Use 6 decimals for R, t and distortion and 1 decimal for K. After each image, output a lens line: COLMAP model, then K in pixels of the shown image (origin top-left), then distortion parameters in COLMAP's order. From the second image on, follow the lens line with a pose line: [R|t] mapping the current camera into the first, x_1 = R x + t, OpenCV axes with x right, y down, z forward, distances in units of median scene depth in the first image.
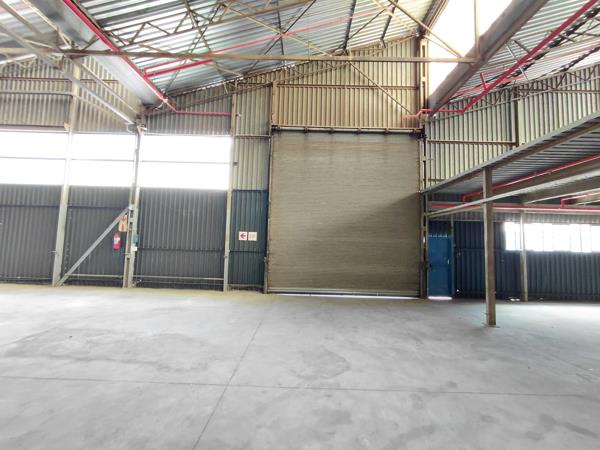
lens RADIAL K [[363.3, 0, 299.6], [0, 363.3, 202.5], [0, 0, 1]] dist [0.000288, 0.000709]
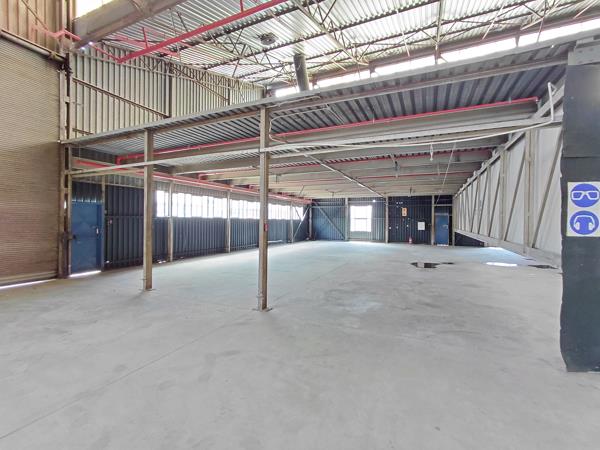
lens RADIAL K [[275.2, 0, 298.8], [0, 275.2, 222.5], [0, 0, 1]] dist [-0.019825, 0.011751]
pose [[0.421193, -0.029105, 0.906504, 0.017769], [-0.069678, 0.995493, 0.064337, 0.067309], [-0.904291, -0.090261, 0.417266, 0.291241]]
